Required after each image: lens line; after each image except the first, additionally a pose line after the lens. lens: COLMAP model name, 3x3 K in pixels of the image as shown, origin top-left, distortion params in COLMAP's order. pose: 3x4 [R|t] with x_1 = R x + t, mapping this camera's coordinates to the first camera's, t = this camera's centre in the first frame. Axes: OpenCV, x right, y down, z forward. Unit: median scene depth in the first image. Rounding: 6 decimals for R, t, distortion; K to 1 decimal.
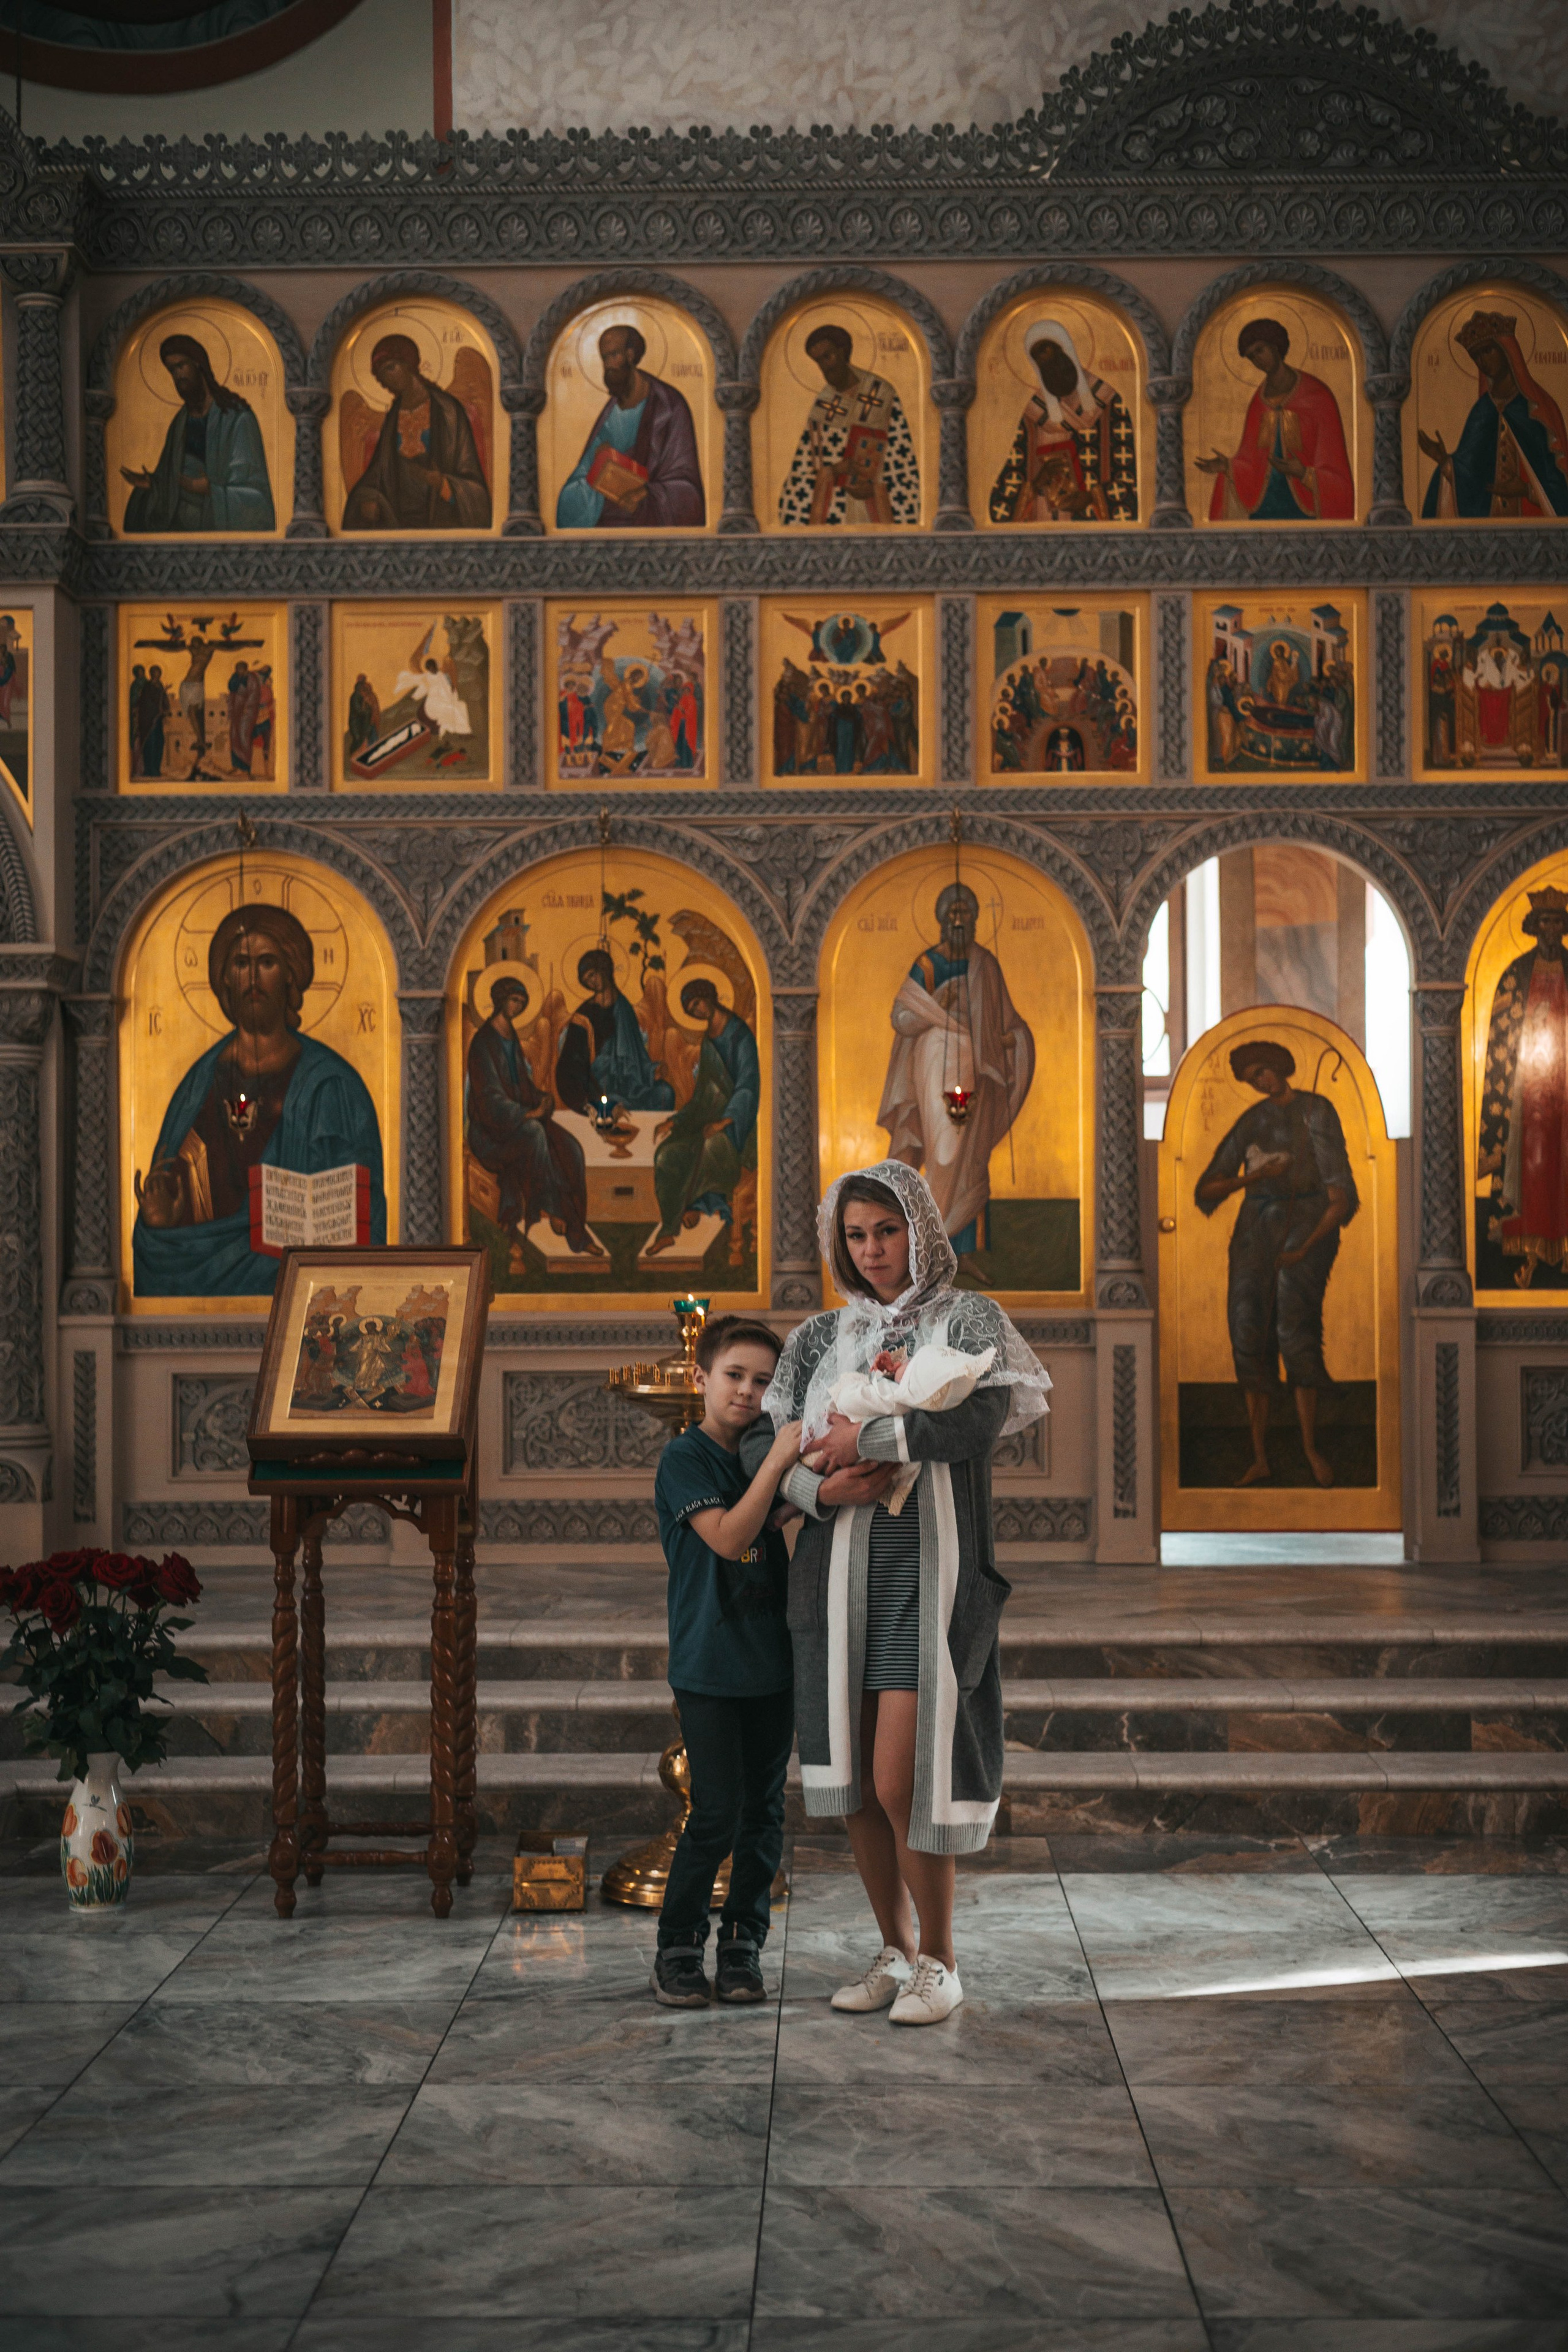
lens RADIAL K [[3281.1, 0, 787.6], [0, 3281.1, 1169.5], [0, 0, 1]] dist [0.052104, -0.234328]
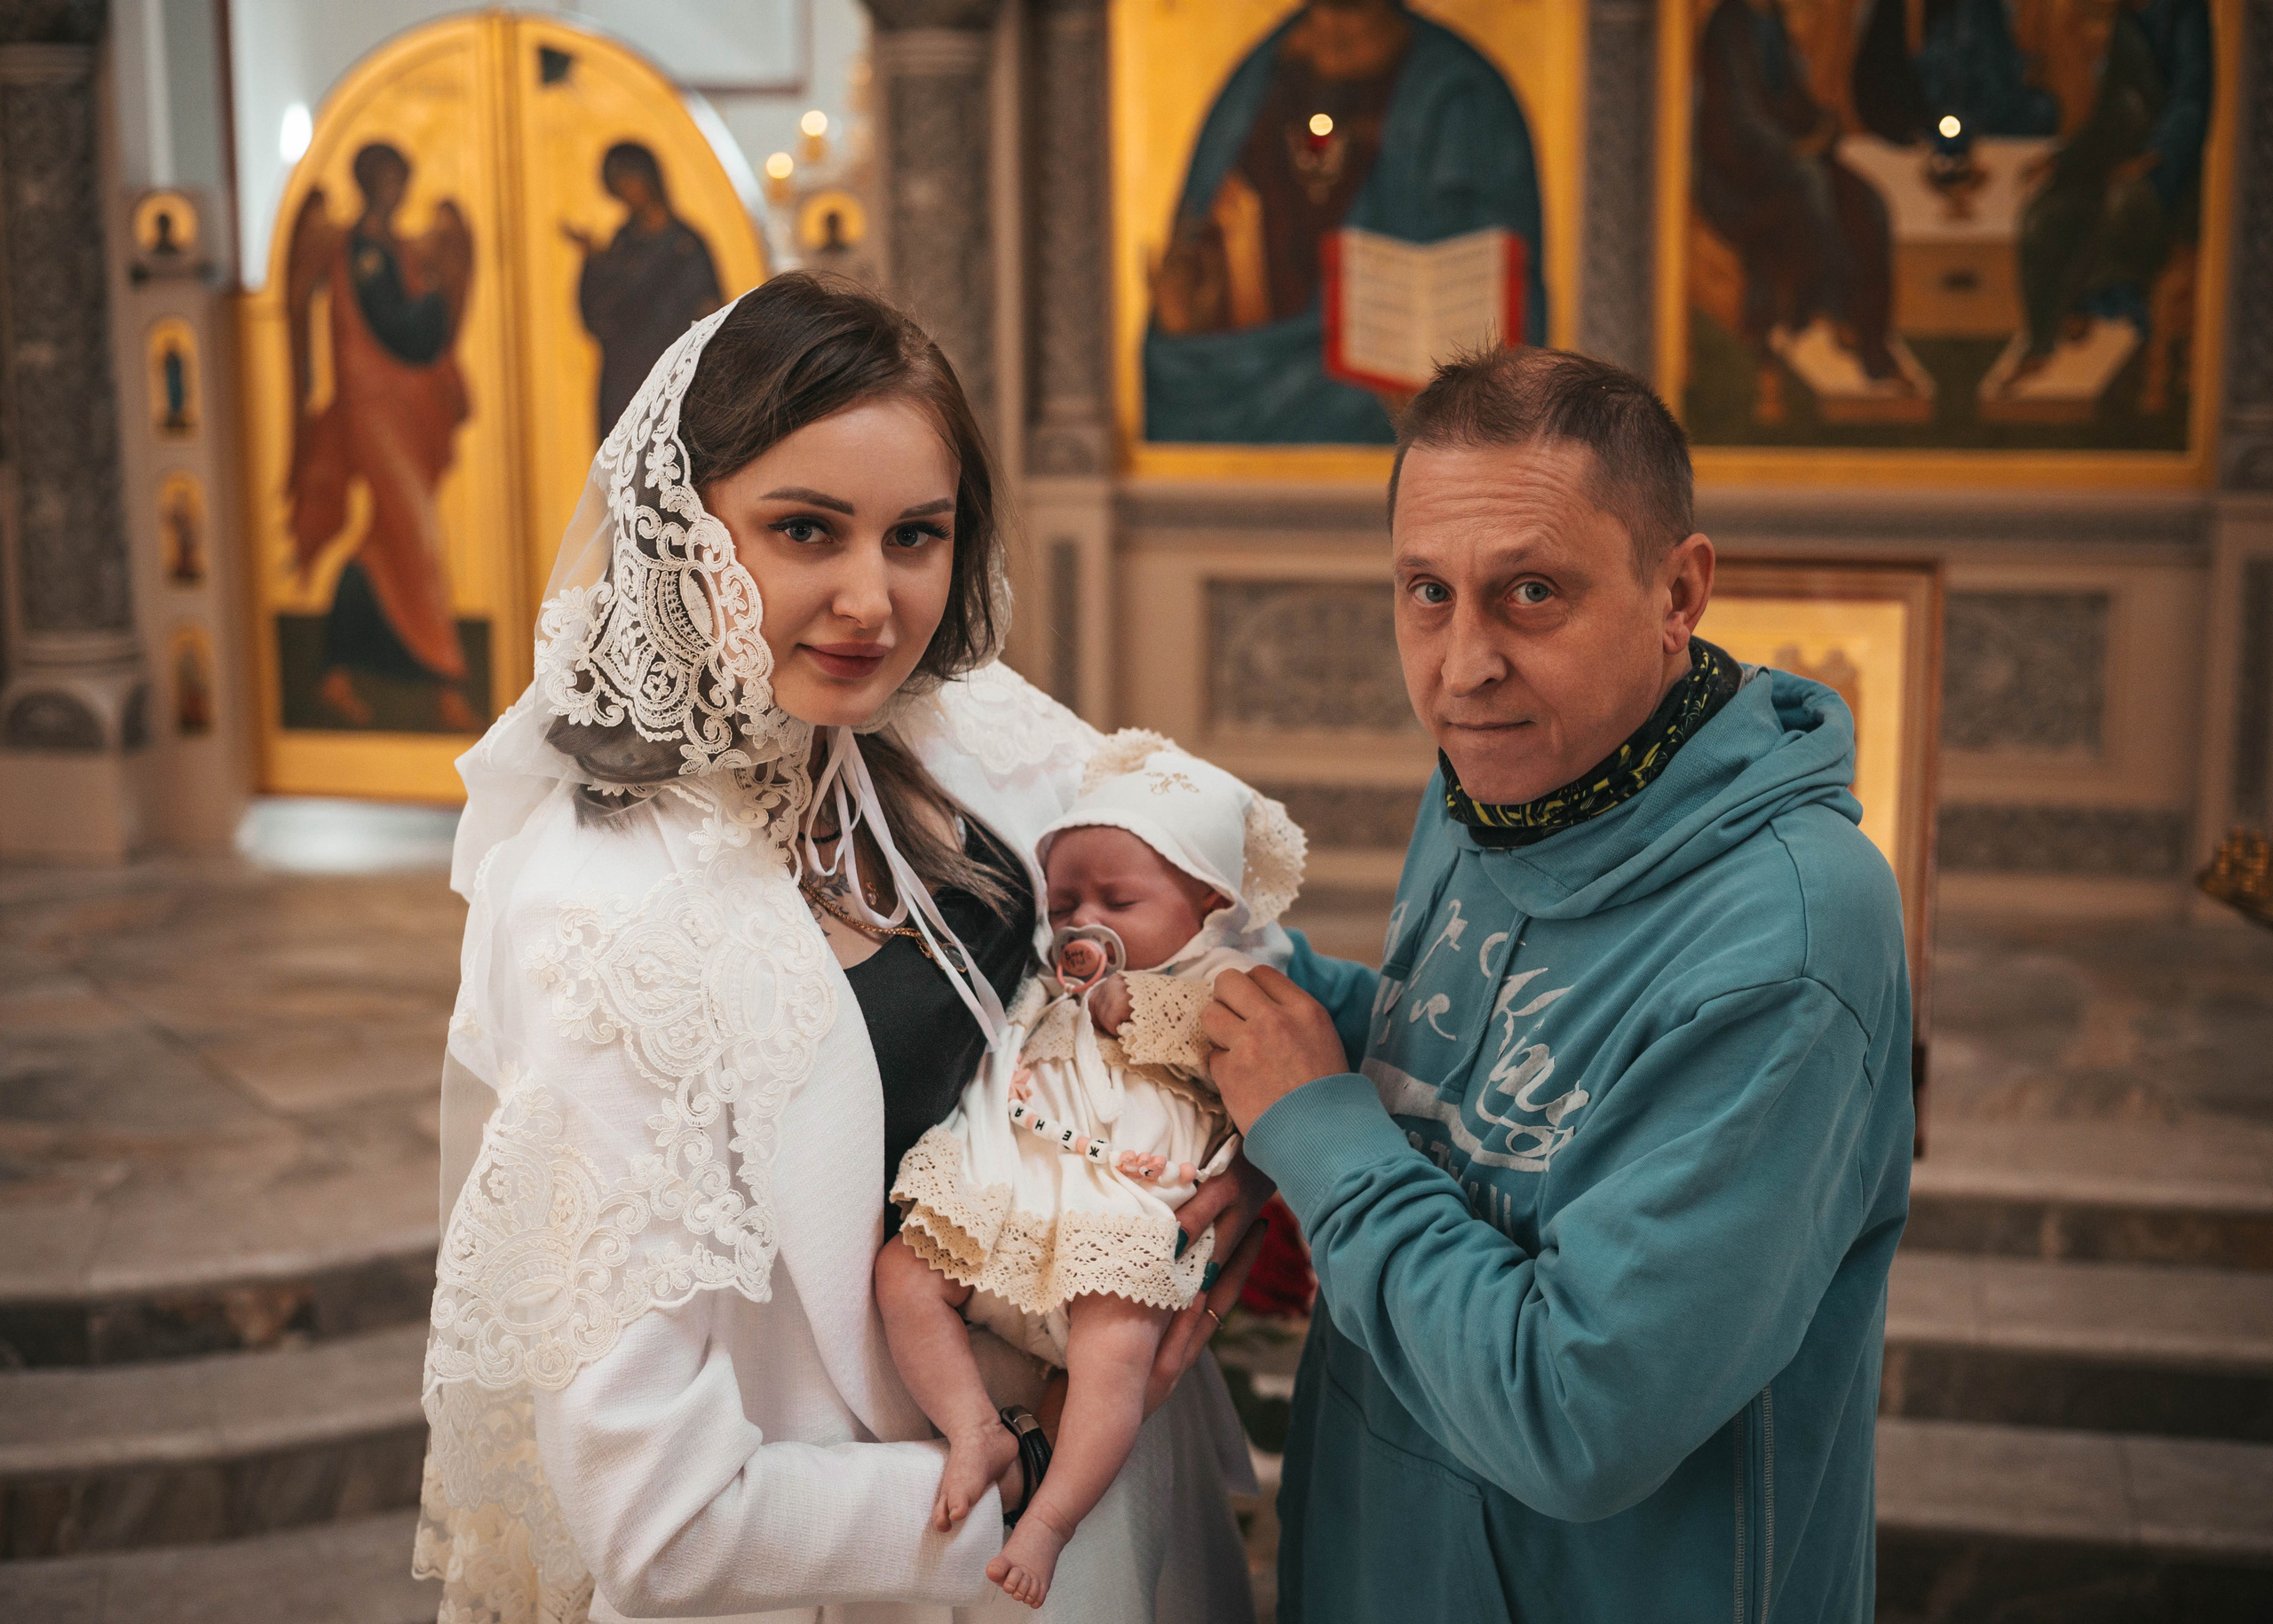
lens RADIAL K [[3516.0, 0, 1074.6], [0, 3516.0, 813.7], [0, 0, 1]] dist [0.039369, -0.064811]
pose [[0.981095, 0.034183, -0.190482, -0.081880], [0.005803, 0.978638, 0.205511, -0.030494], [0.193438, -0.202731, 0.959939, 0.346098]]
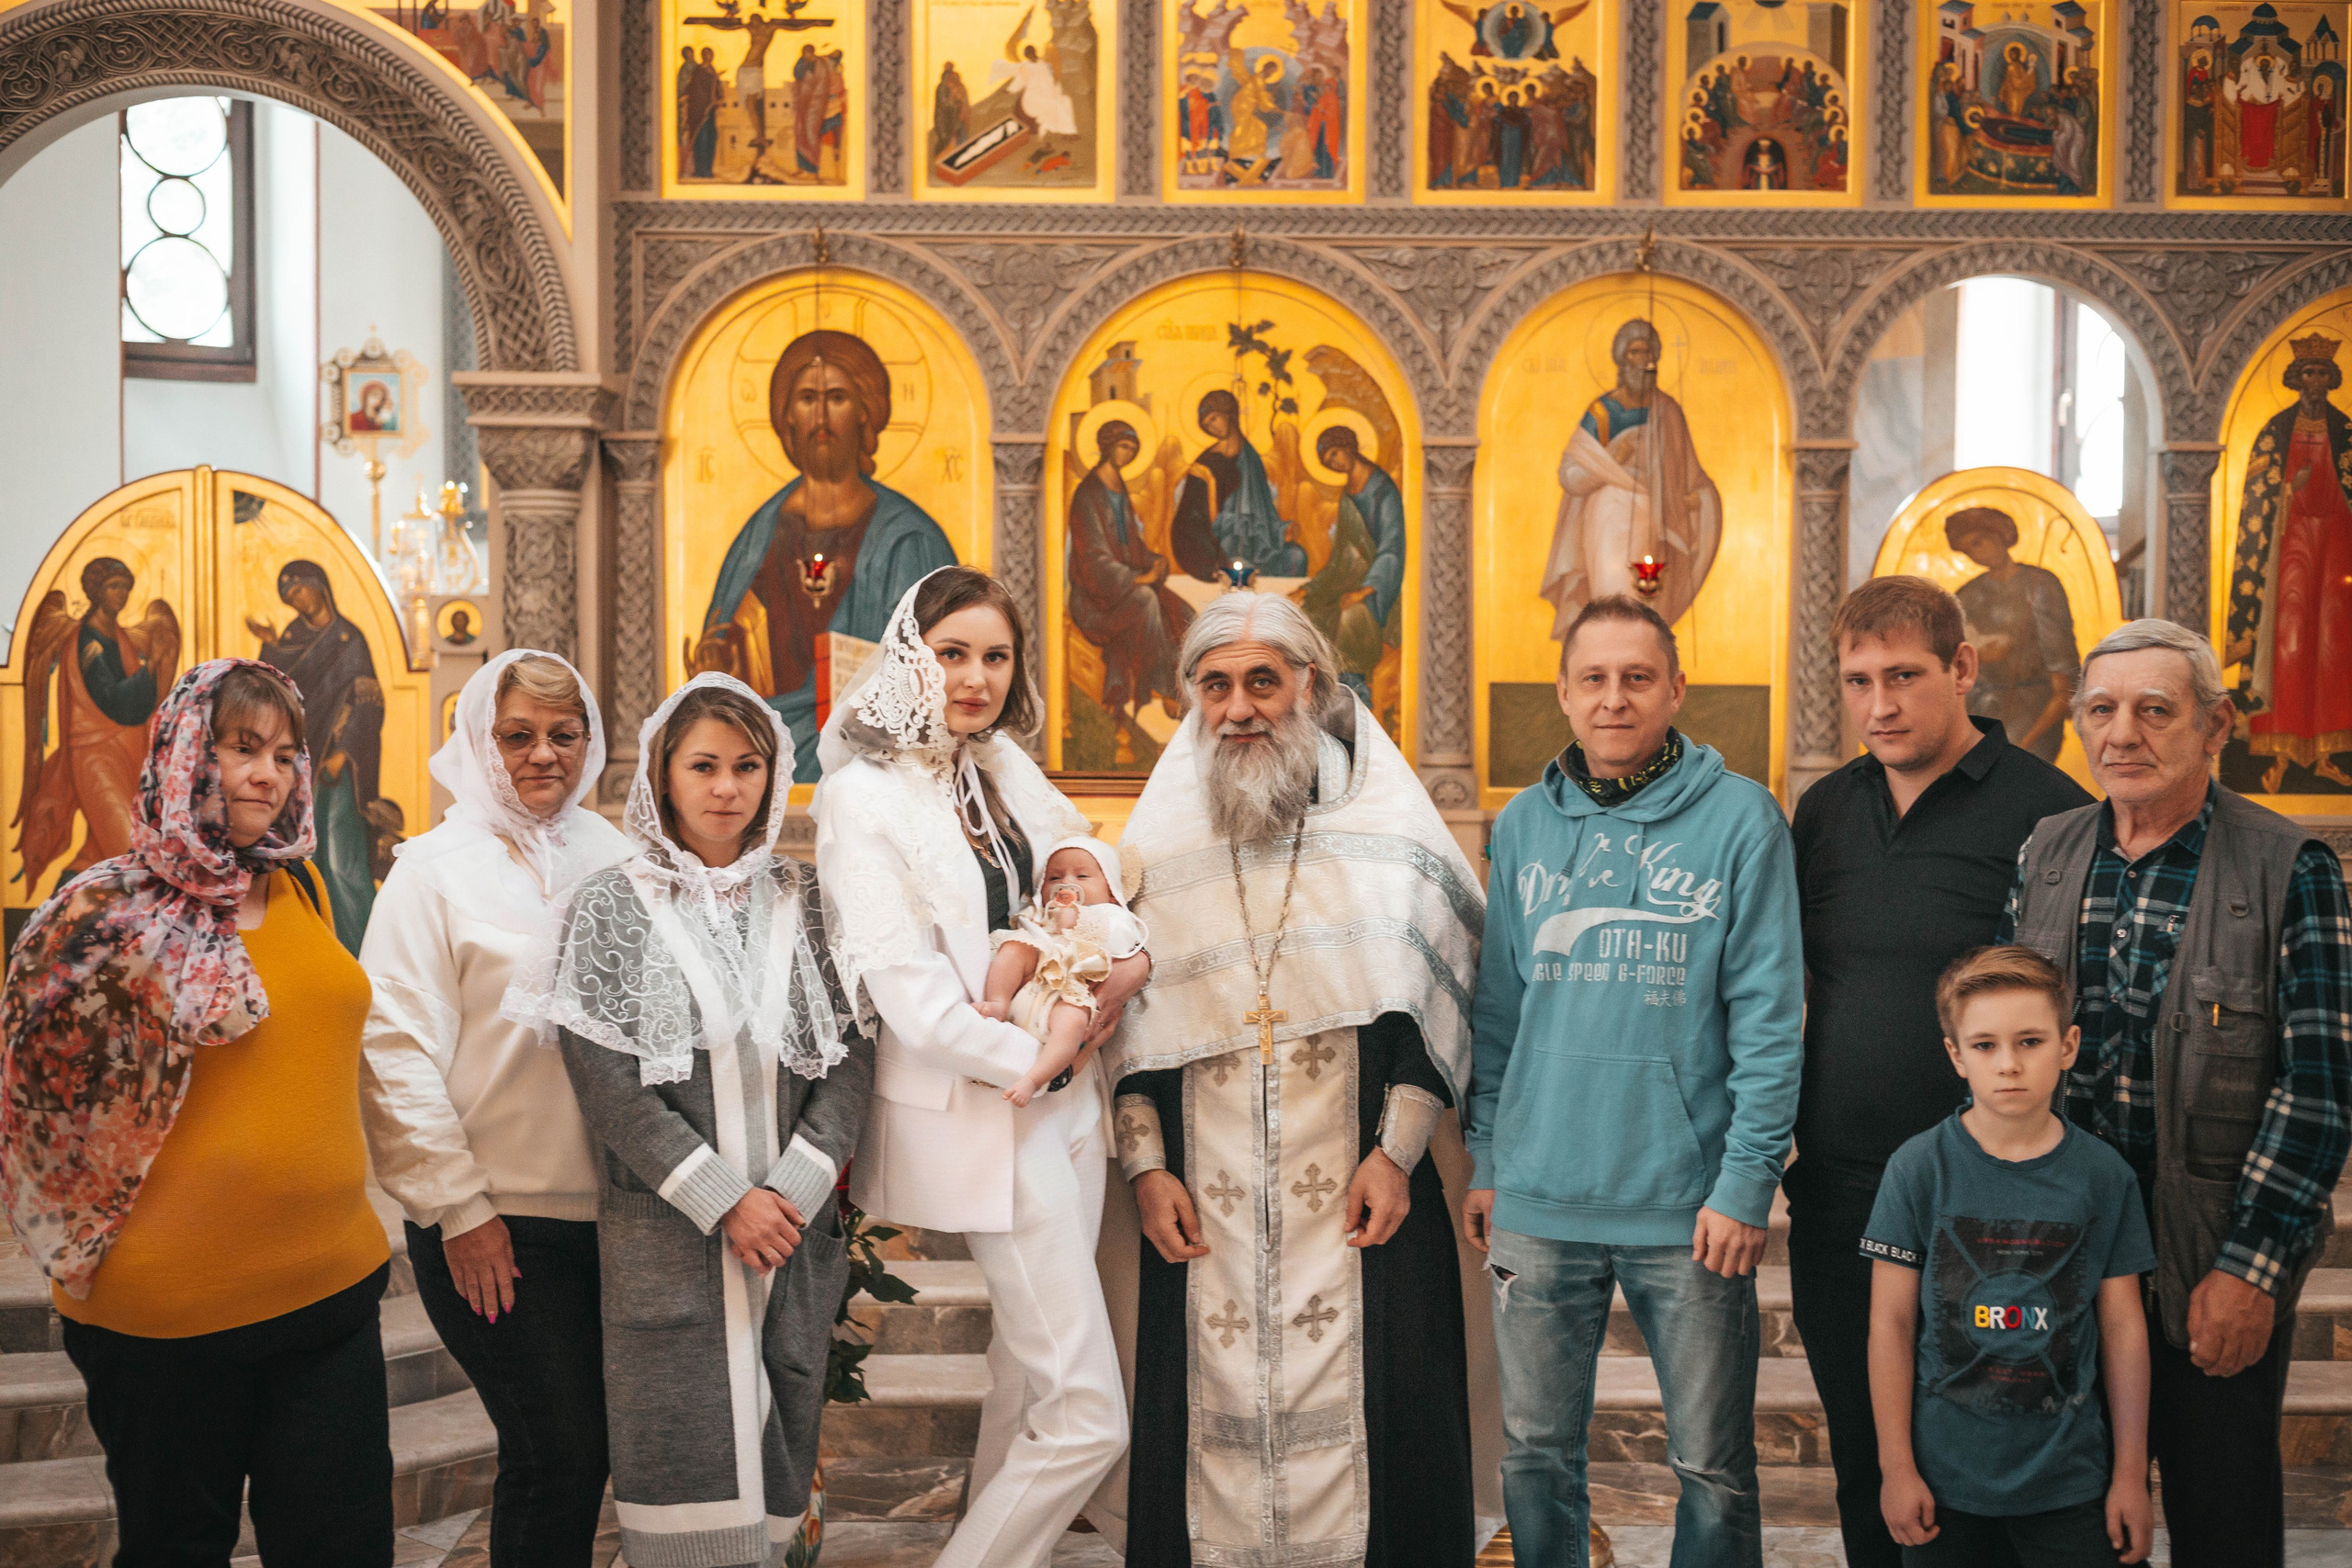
lens RADIAL K [[3280.8, 0, 1182.0], [0, 3280.8, 795.5], [0, 0, 1]] dist [0.052104, -0.234328]
pose [[0.999408, 0.011447, 0.032447, -0.095173], [-0.013622, 0.997618, 0.067624, -0.018577], [-0.031595, -0.068026, 0.997183, 0.130431]]
